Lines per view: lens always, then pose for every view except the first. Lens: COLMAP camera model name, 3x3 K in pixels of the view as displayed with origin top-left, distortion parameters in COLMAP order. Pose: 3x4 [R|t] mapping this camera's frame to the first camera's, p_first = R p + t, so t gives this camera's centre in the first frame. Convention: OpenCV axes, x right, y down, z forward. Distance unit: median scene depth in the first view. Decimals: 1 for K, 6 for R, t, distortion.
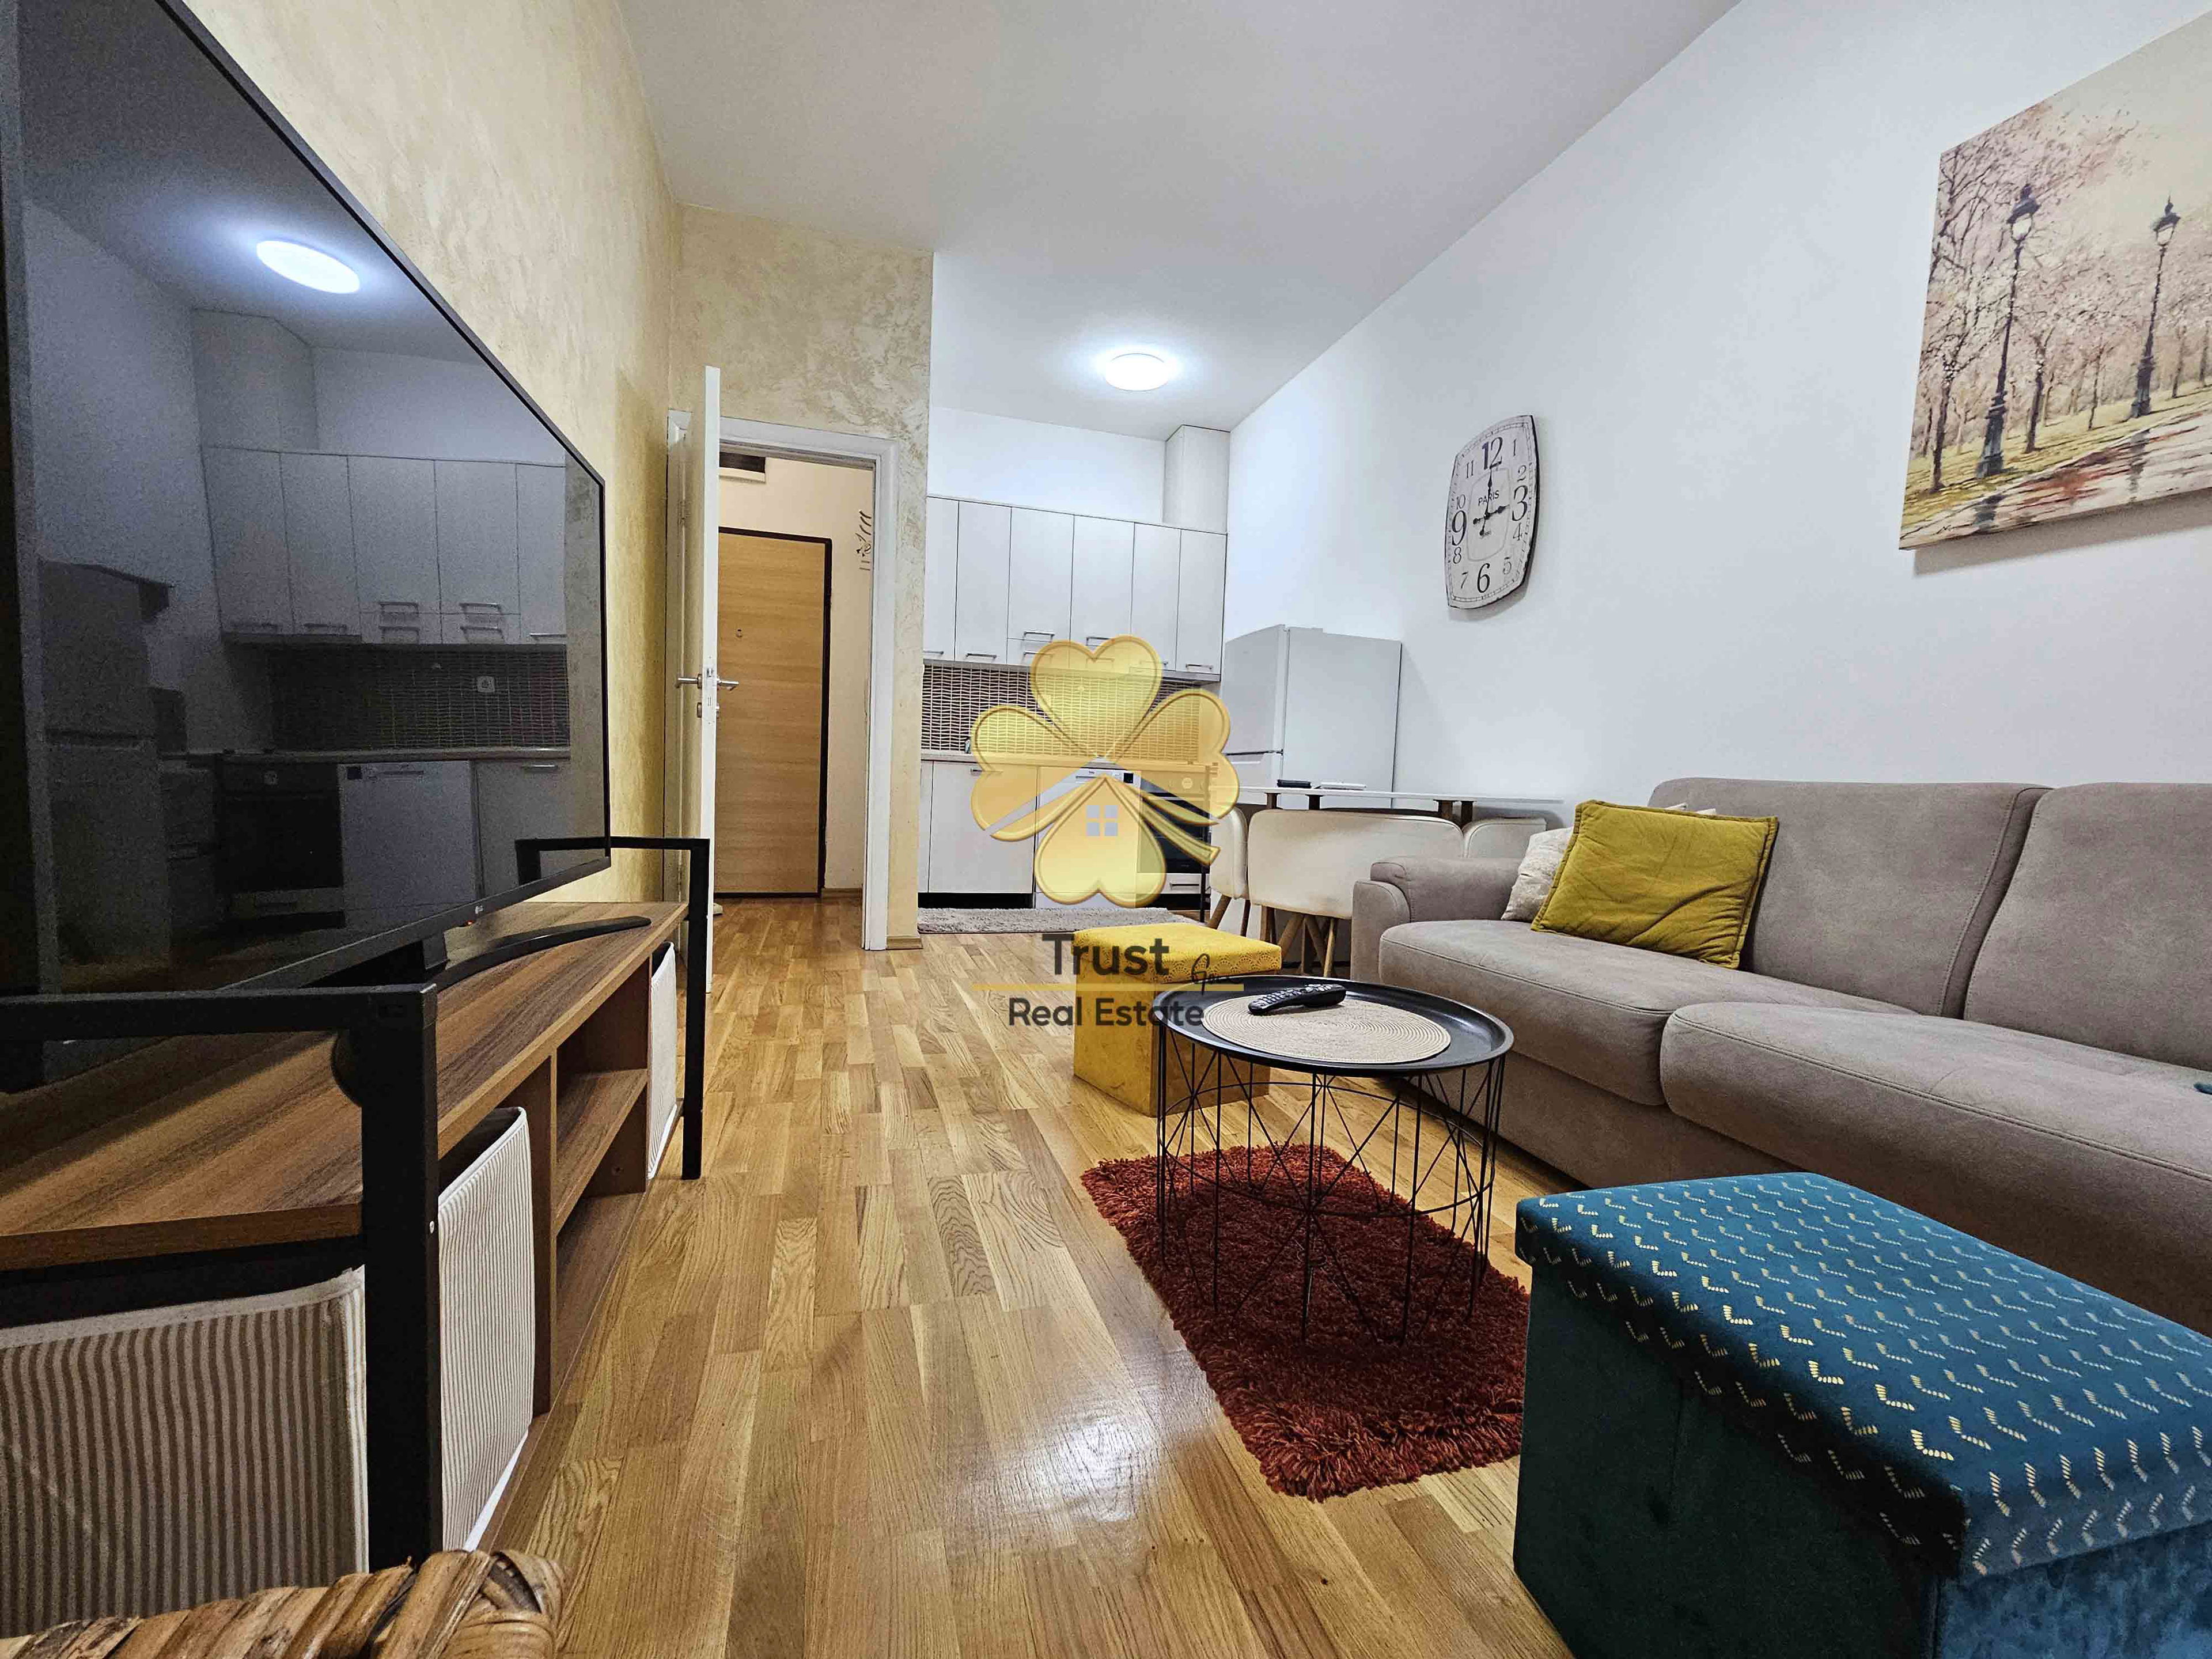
lens RADIAL K [[914.5, 0, 1096.0], [0, 914.5, 823.3], [0, 0, 1]] dist [-0.006964, -0.000821]
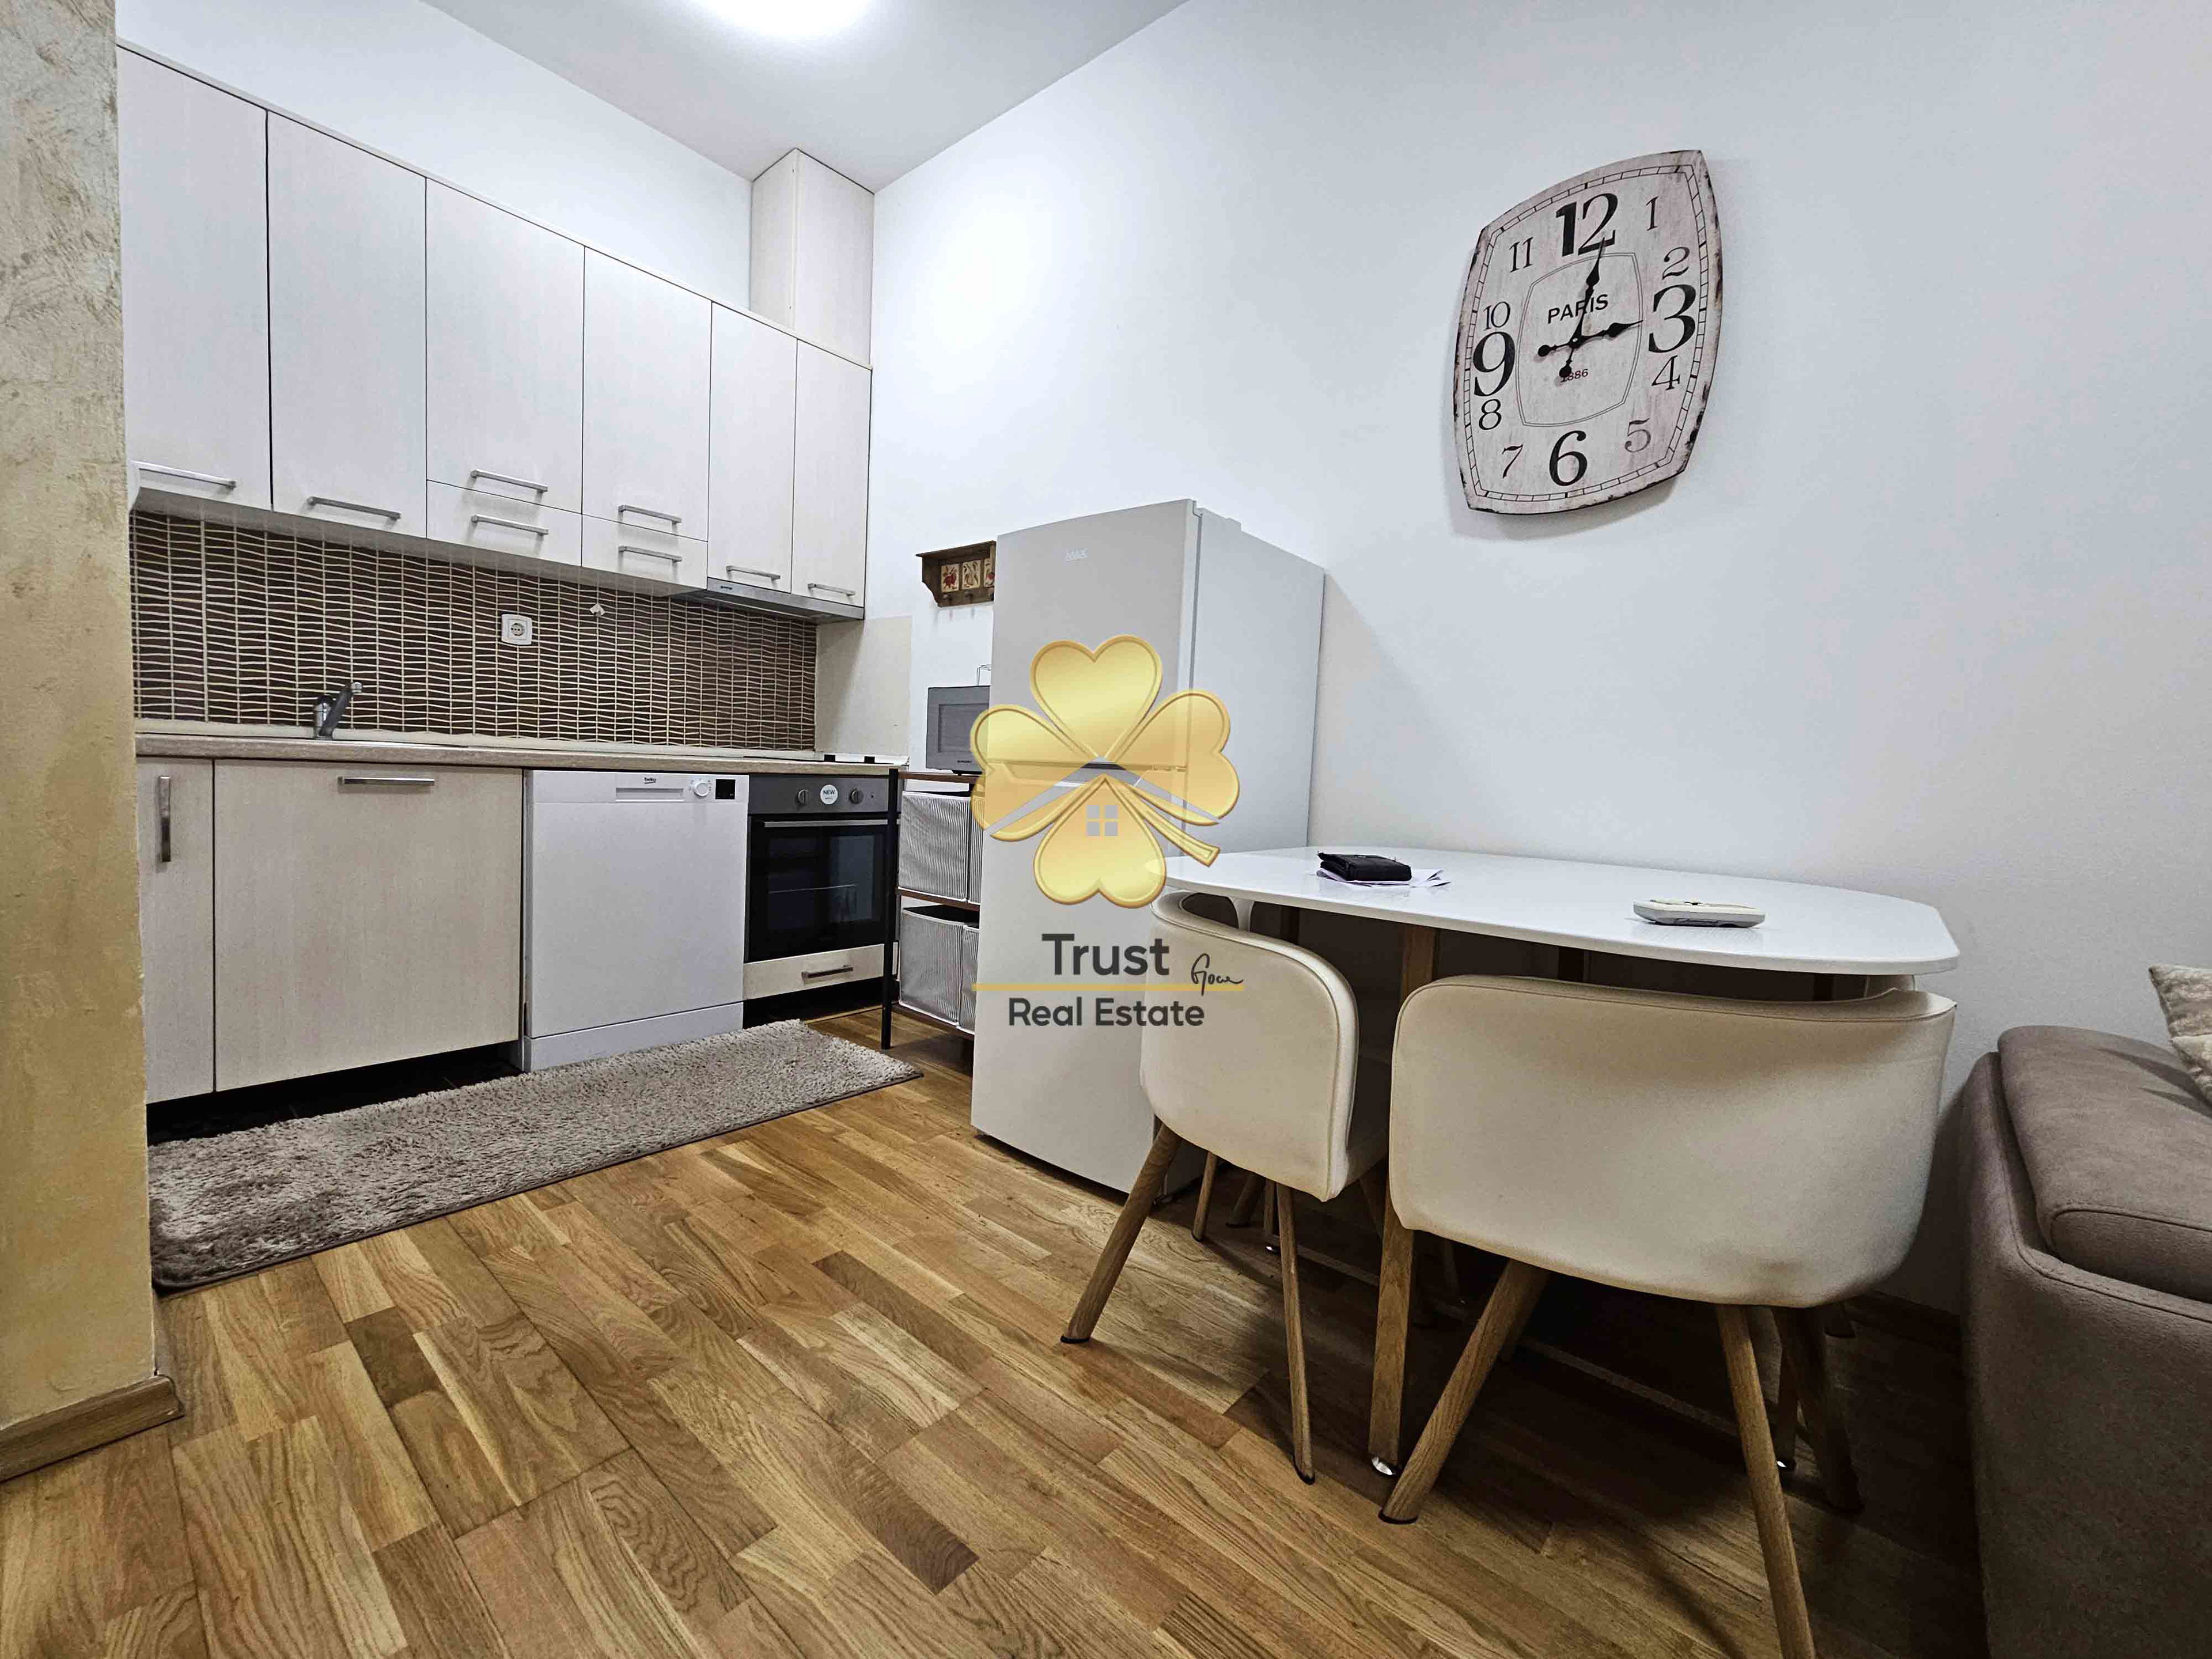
lens RADIAL K [[914.5, 0, 1104.7], [0, 914.5, 826.9], [0, 0, 1]] dist [-0.006964, -0.000821]
pose [[0.836173, -0.033370, 0.547450, -0.182867], [0.009058, 0.998851, 0.047051, -0.133344], [-0.548392, -0.034384, 0.835514, 1.174911]]
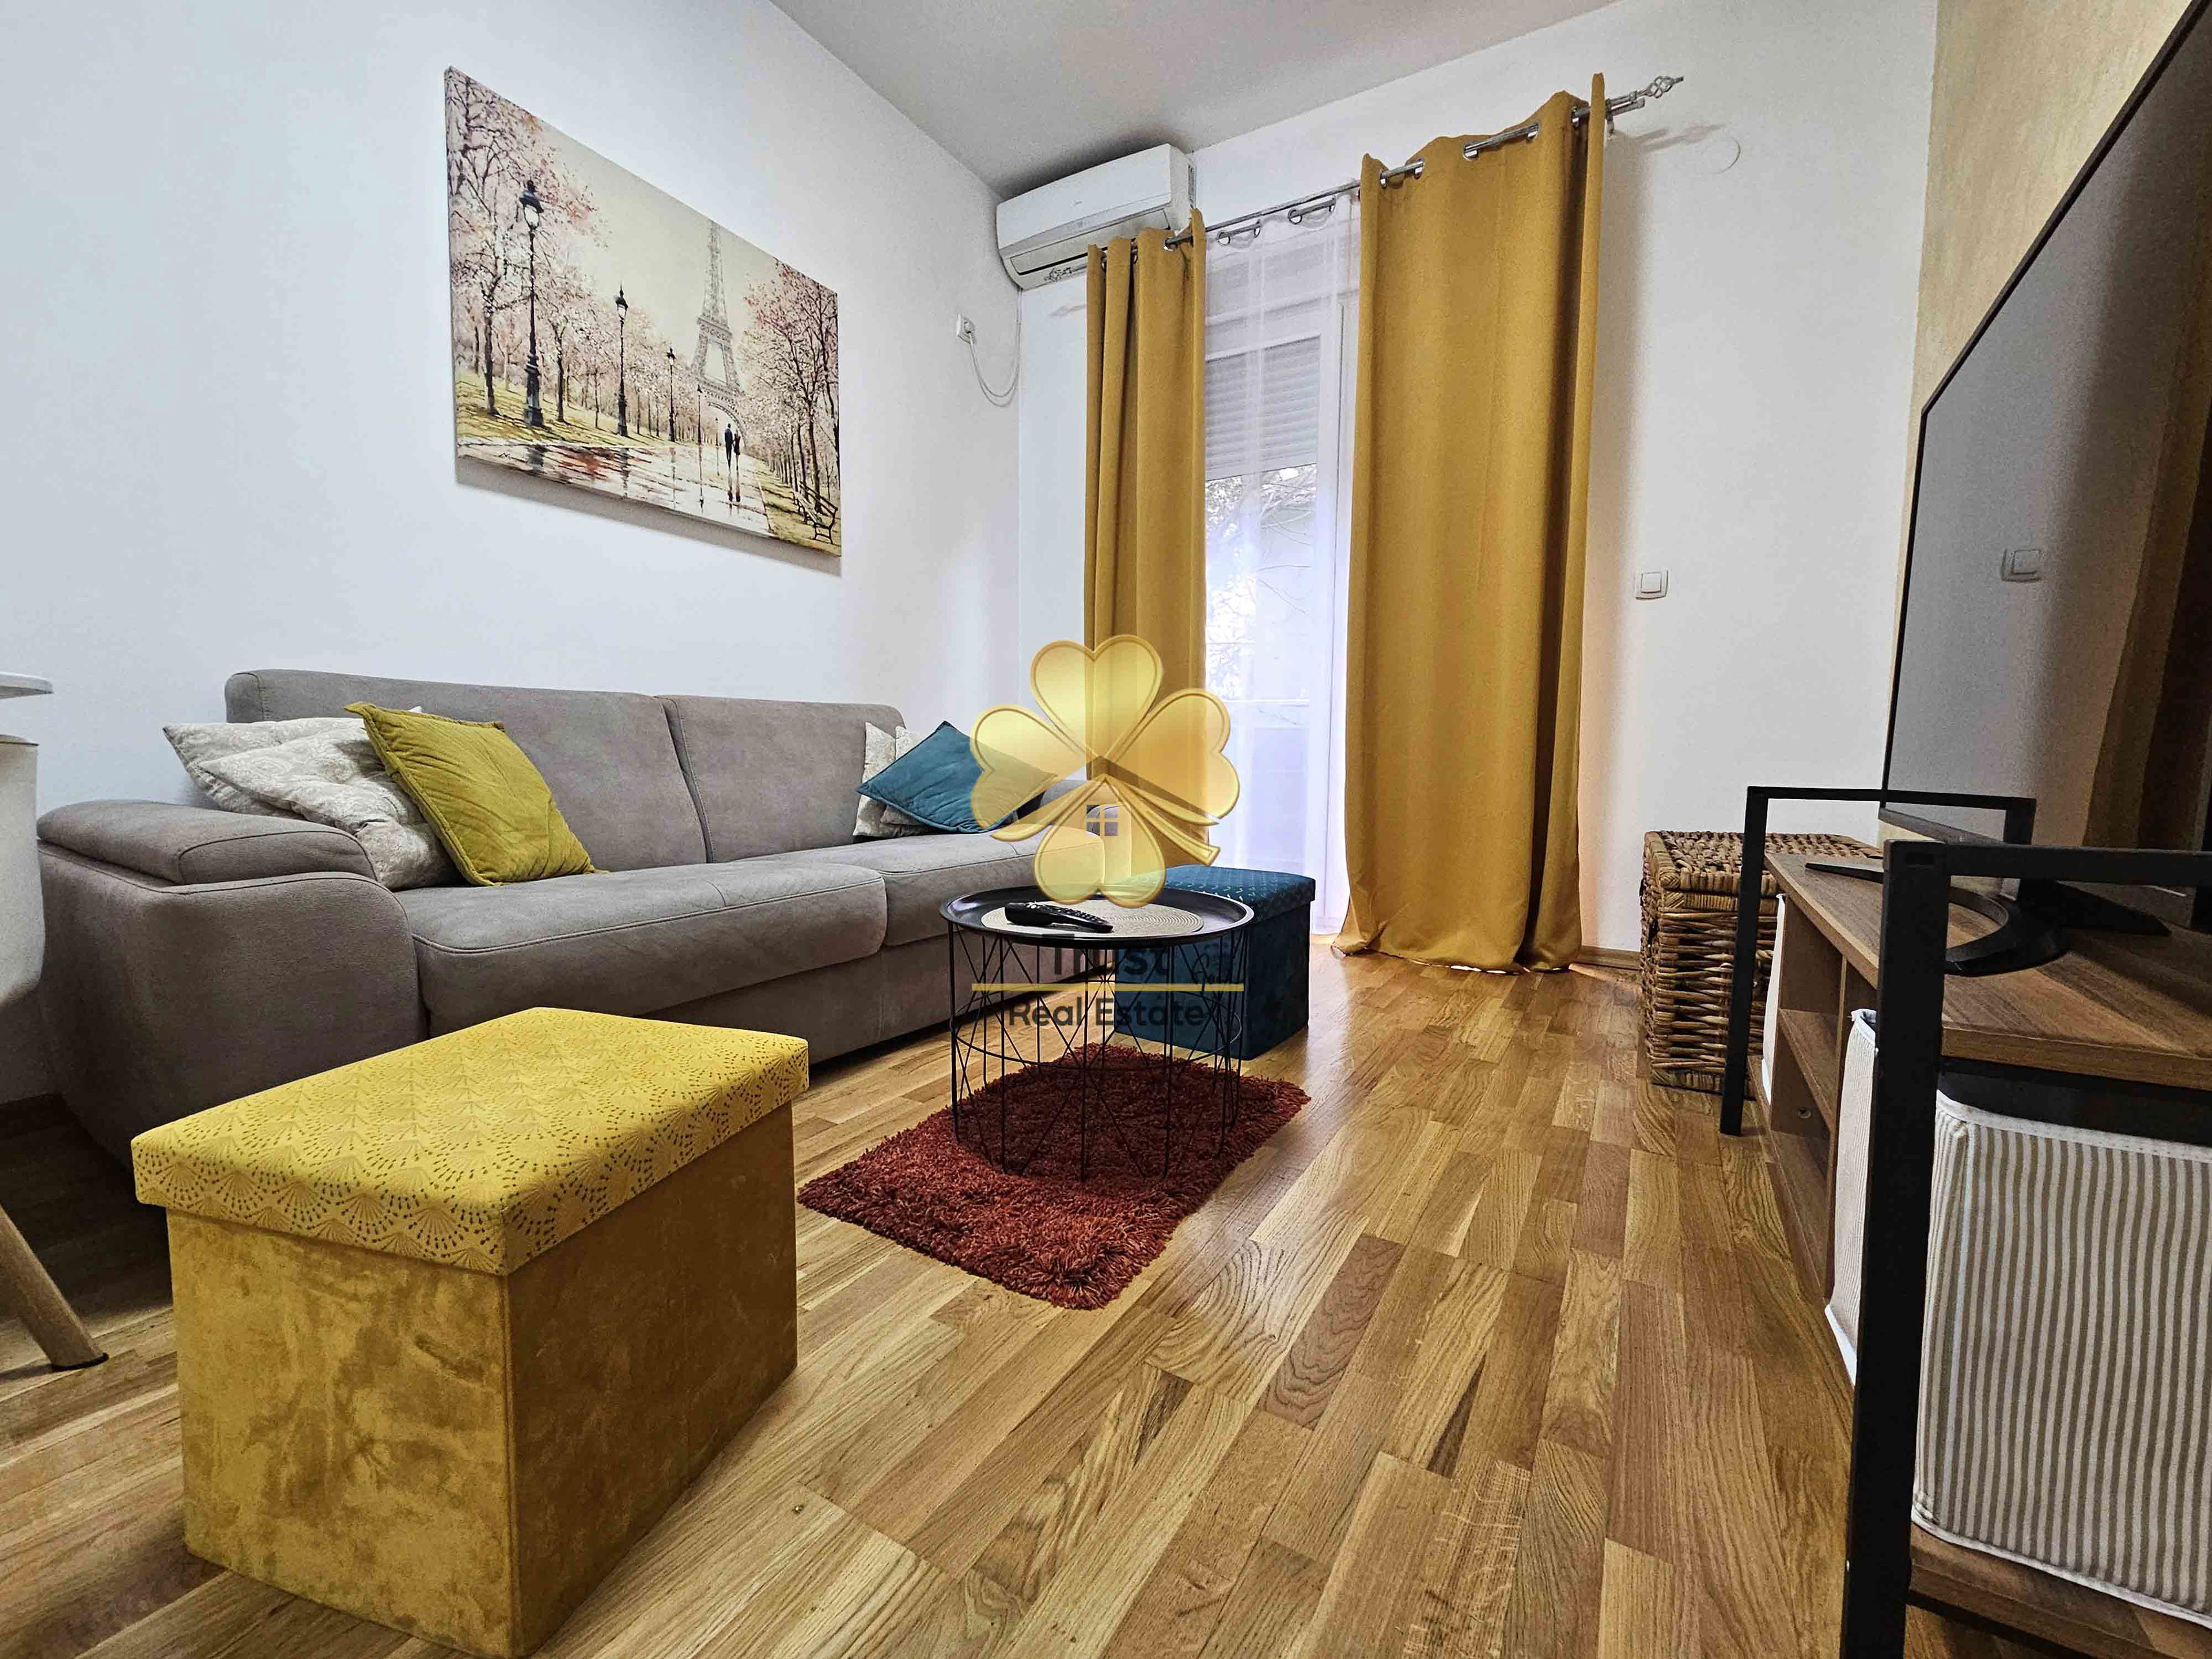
lens RADIAL K [[914.5, 0, 1099.4], [0, 914.5, 822.0], [0, 0, 1]] dist [-0.006964, -0.000821]
pose [[-0.674955, -0.101568, 0.730835, -0.394769], [-0.001097, 0.990618, 0.136658, -0.035534], [-0.737858, 0.091436, -0.668733, 1.225991]]
